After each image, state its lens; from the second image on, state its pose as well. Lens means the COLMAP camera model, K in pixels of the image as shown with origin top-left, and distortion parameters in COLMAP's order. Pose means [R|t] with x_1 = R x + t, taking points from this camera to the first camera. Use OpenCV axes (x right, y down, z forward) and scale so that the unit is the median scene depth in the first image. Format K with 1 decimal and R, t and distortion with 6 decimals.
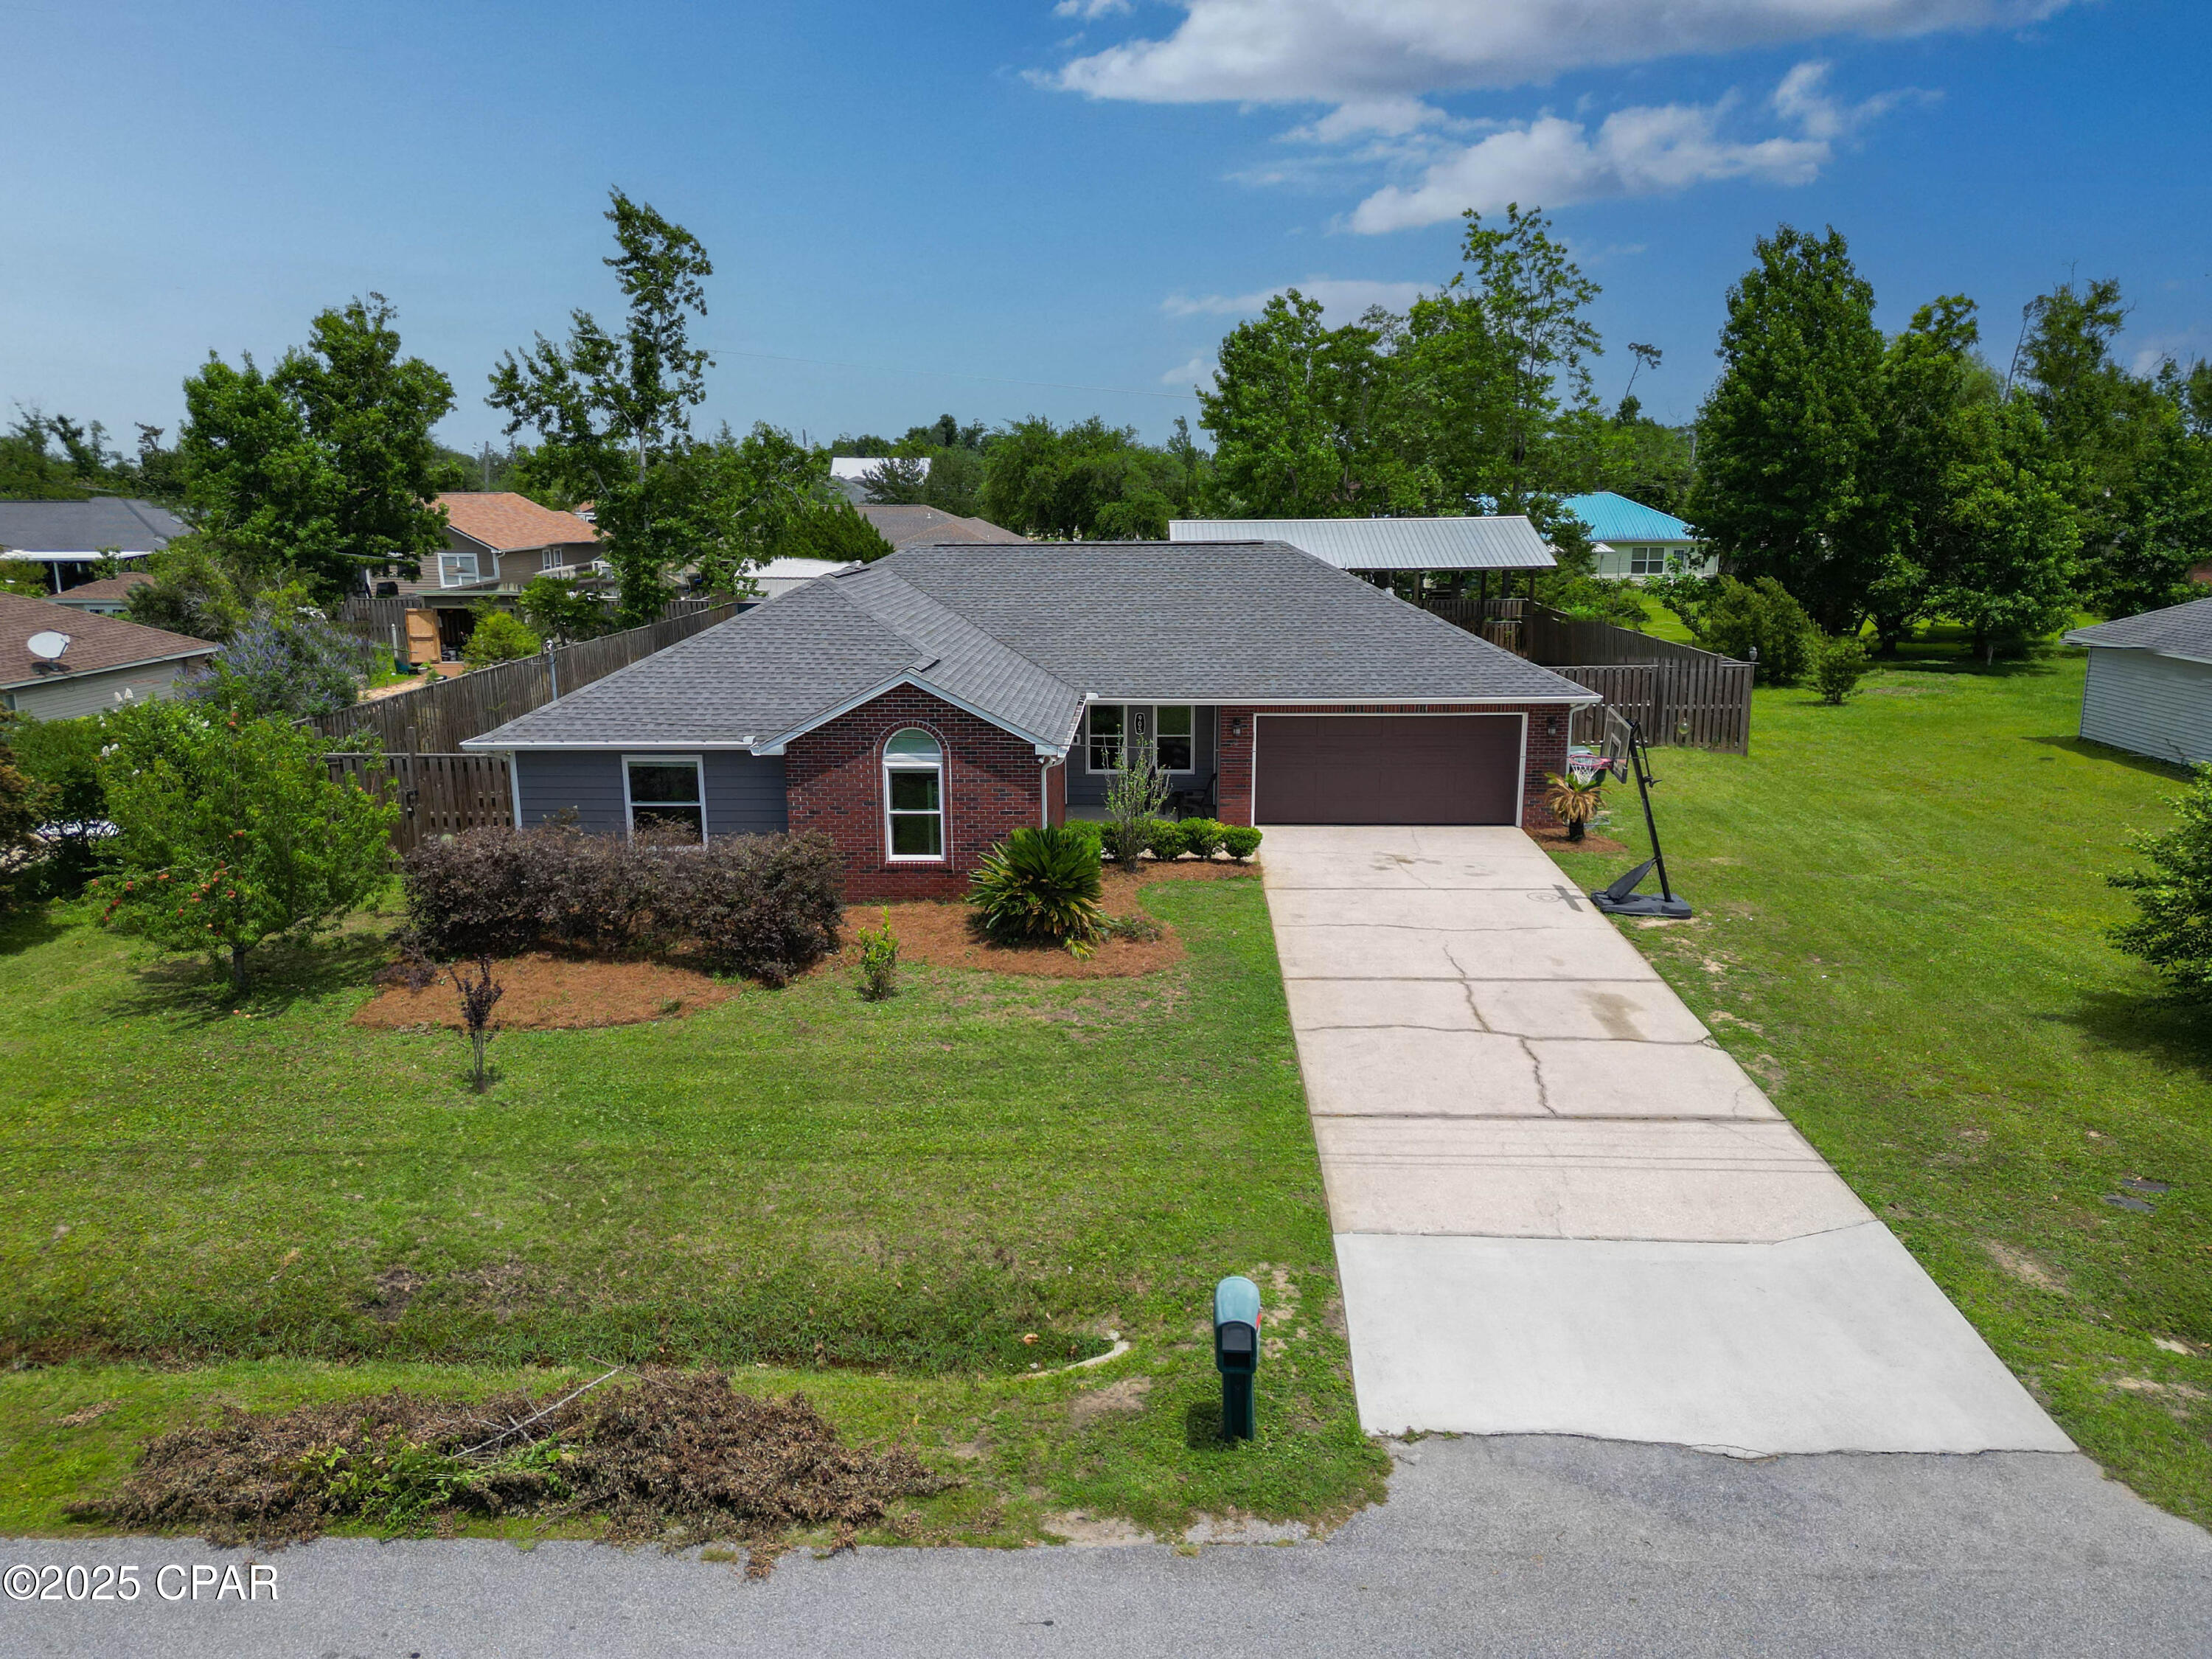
lens RADIAL K [[1535.4, 0, 1102.7], [0, 1535.4, 817.6], [0, 0, 1]] dist [0.066038, -0.059388]
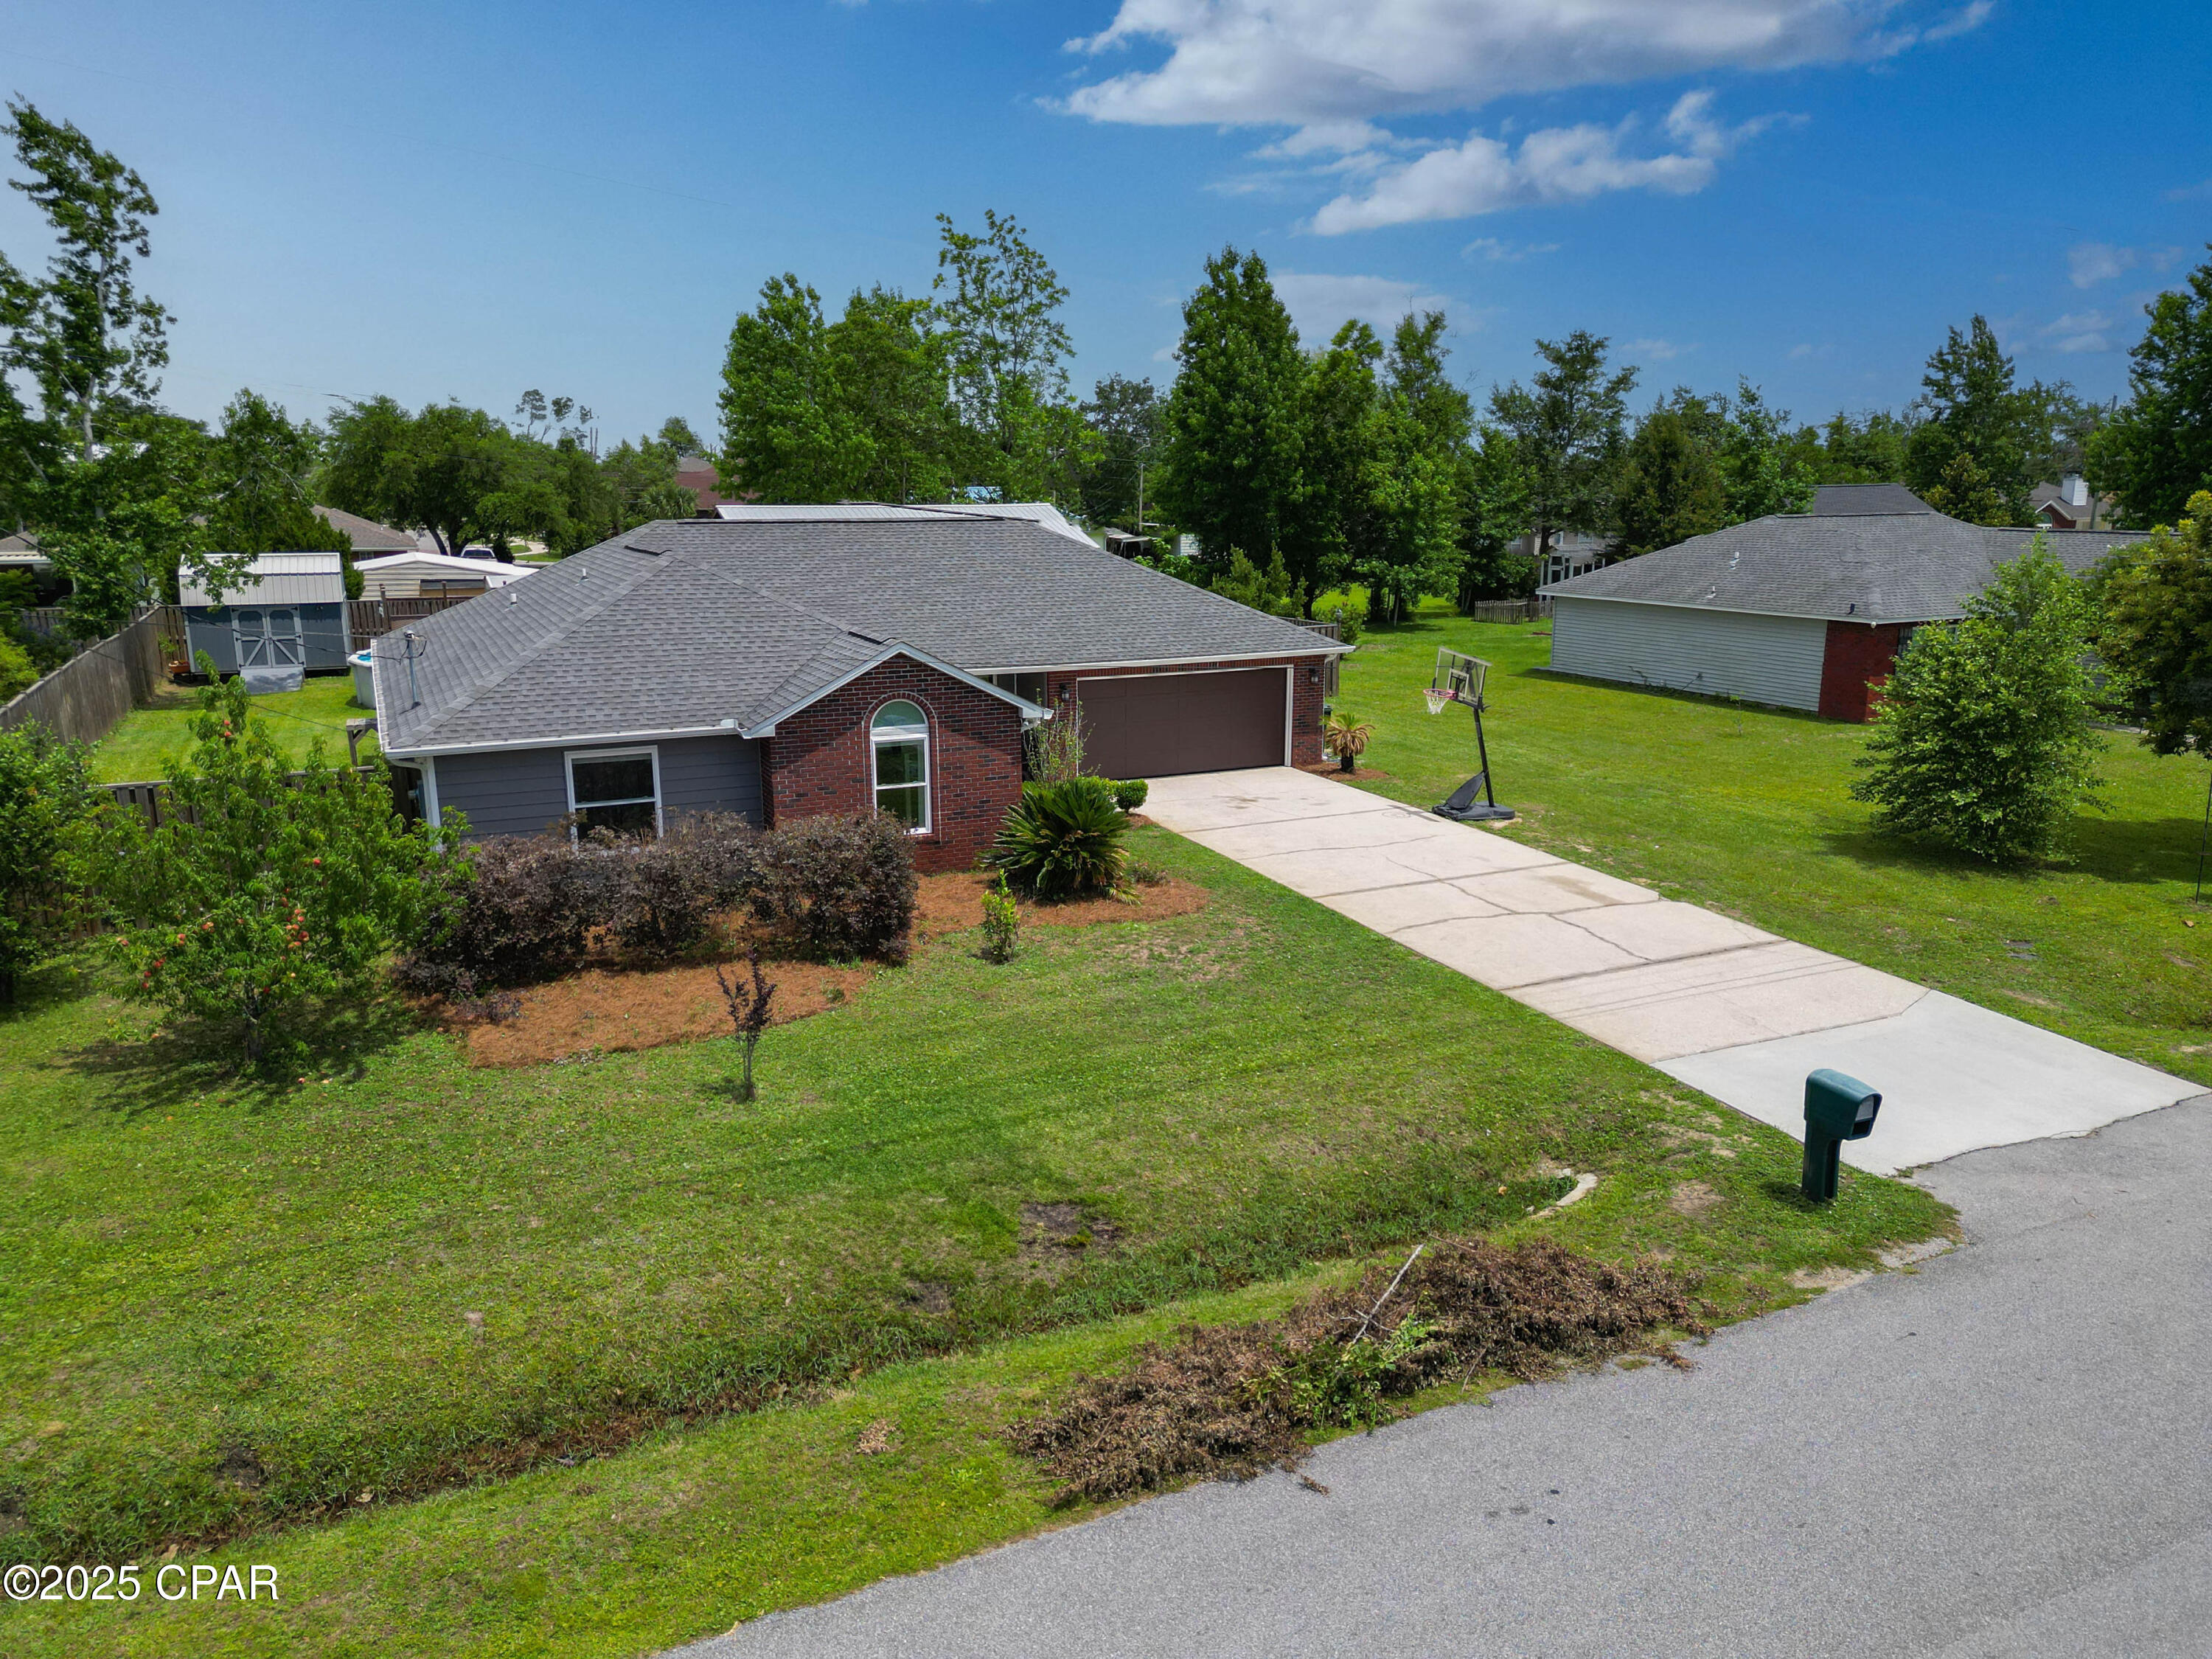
lens RADIAL K [[1535.4, 0, 1094.2], [0, 1535.4, 824.5], [0, 0, 1]] dist [0.066038, -0.059388]
pose [[0.892204, -0.096613, 0.441179, -0.472759], [0.094620, 0.995159, 0.026578, 0.007032], [-0.441610, 0.018031, 0.897026, 0.067310]]
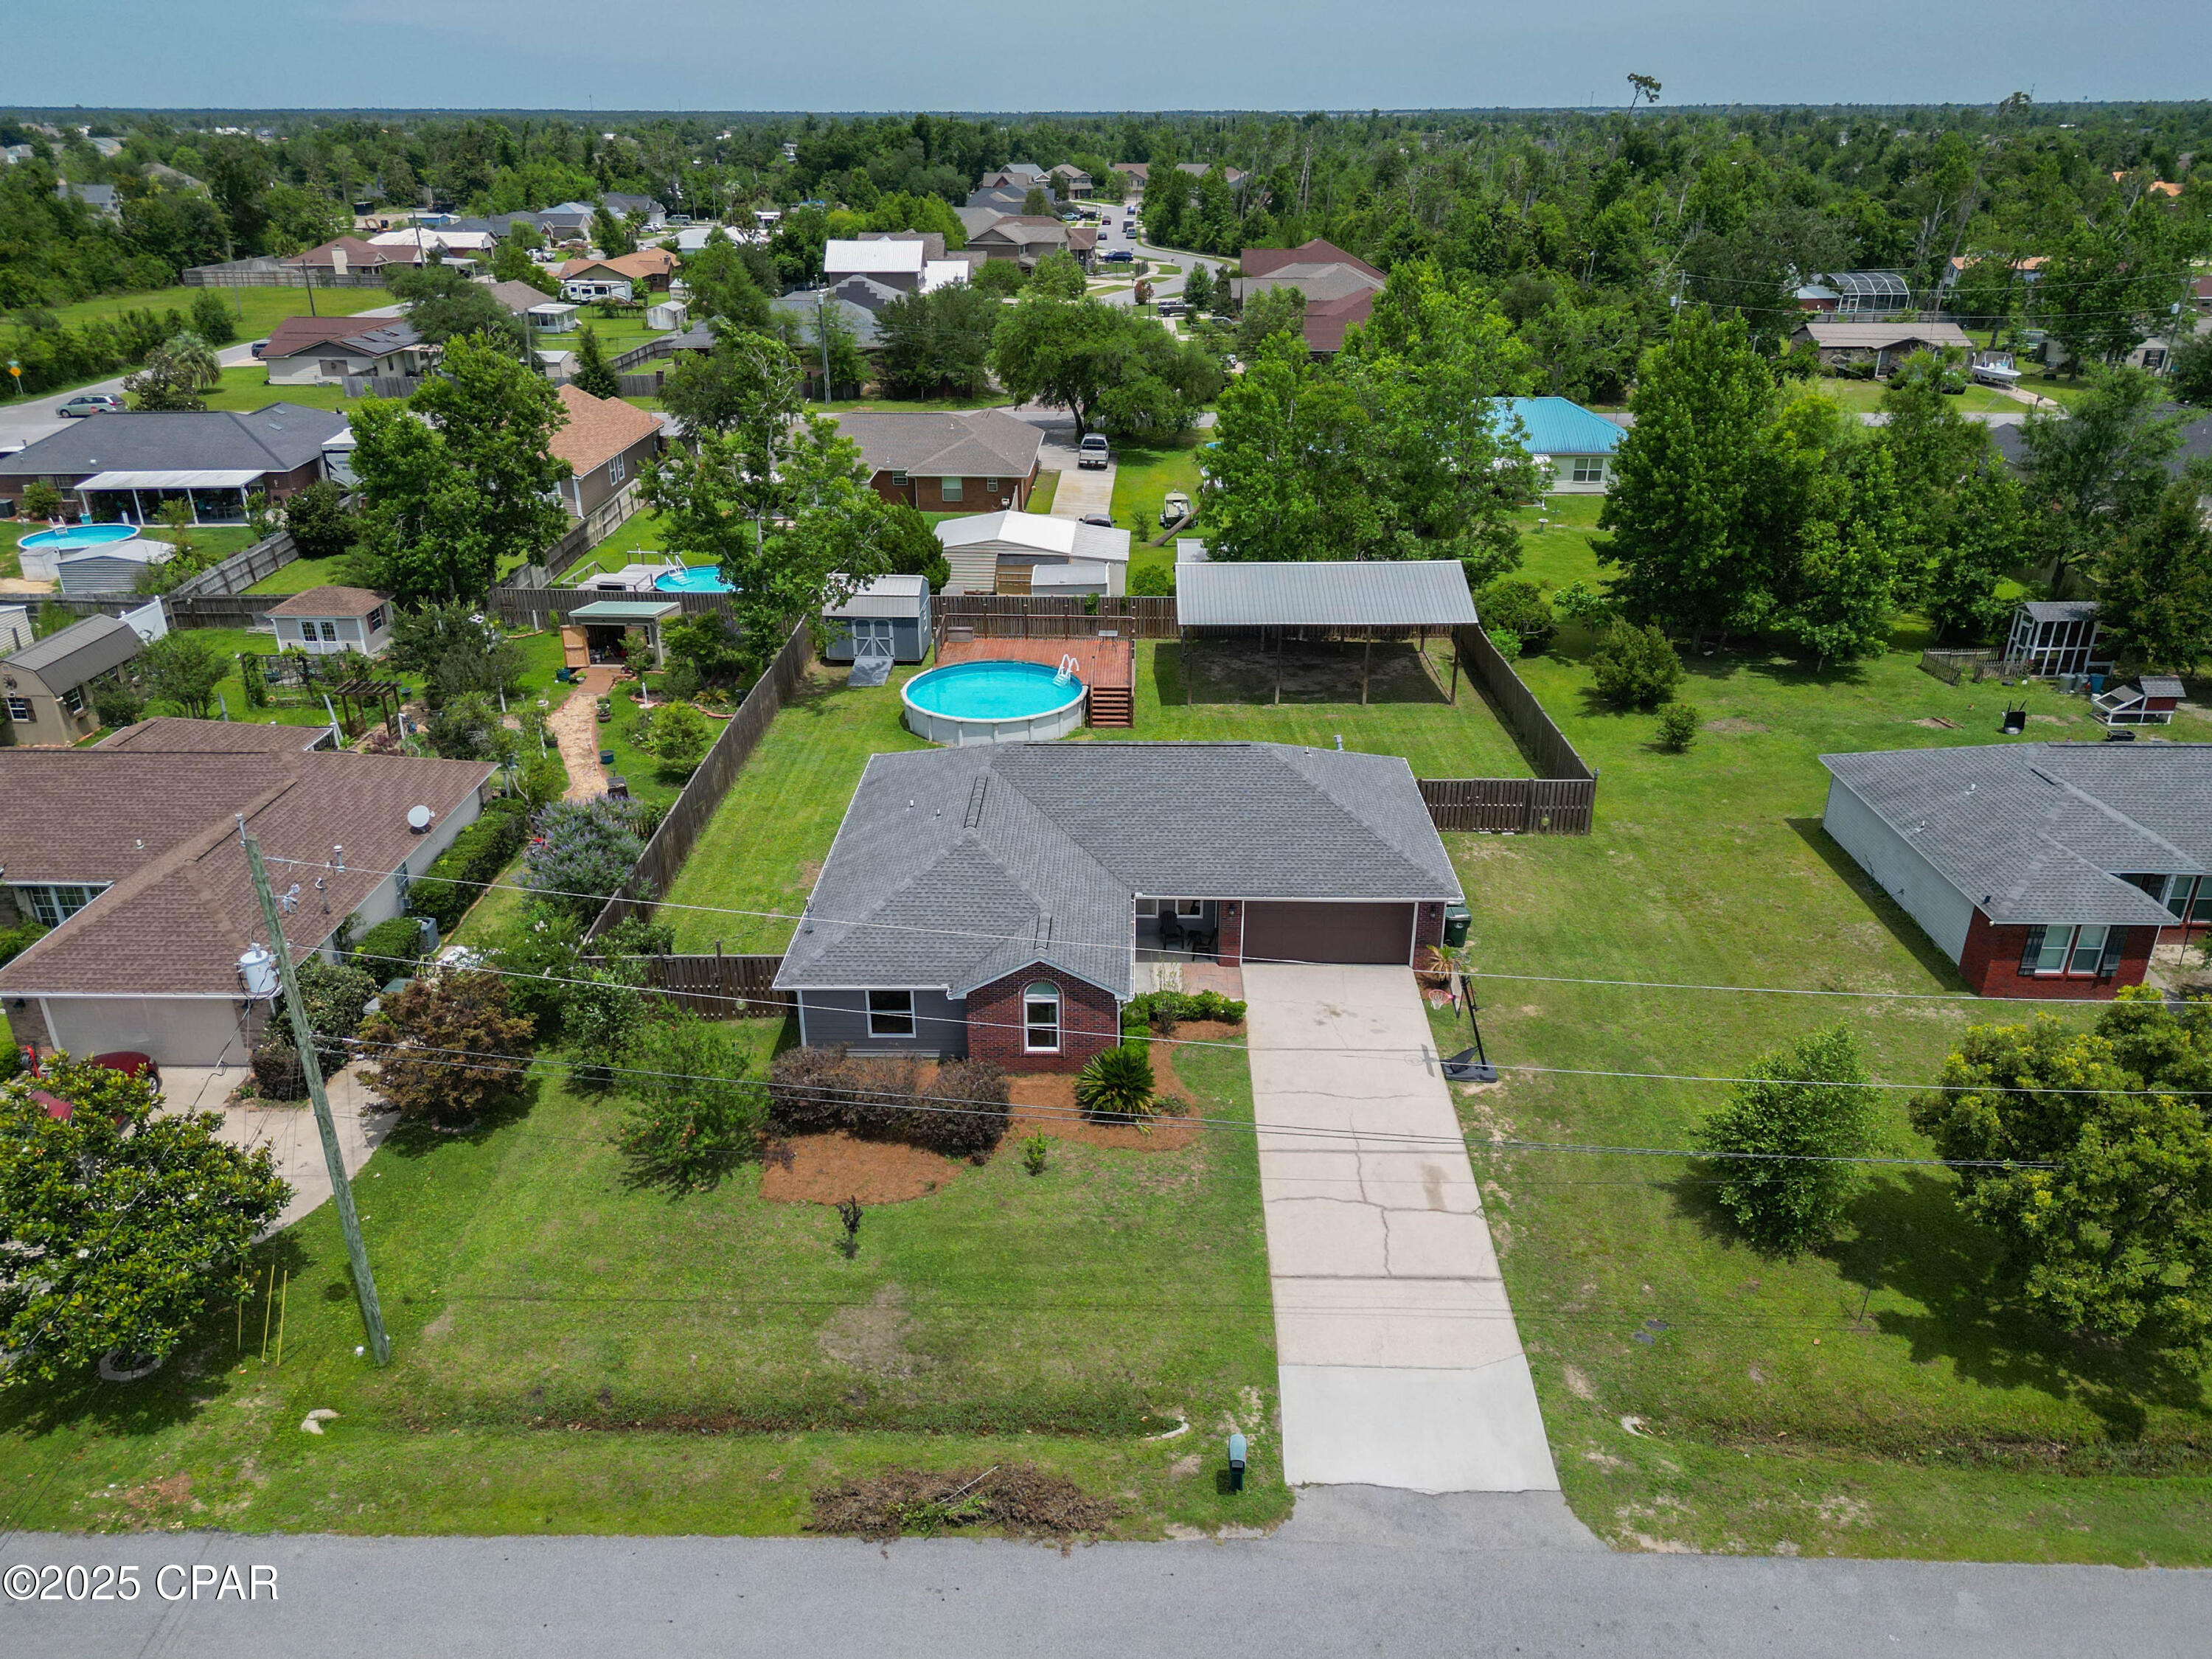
lens RADIAL K [[1535.4, 0, 1103.2], [0, 1535.4, 823.6], [0, 0, 1]] dist [0.066038, -0.059388]
pose [[0.999891, -0.003531, 0.014328, -0.083047], [0.000457, 0.977890, 0.209118, -0.605669], [-0.014750, -0.209089, 0.977785, -0.638395]]
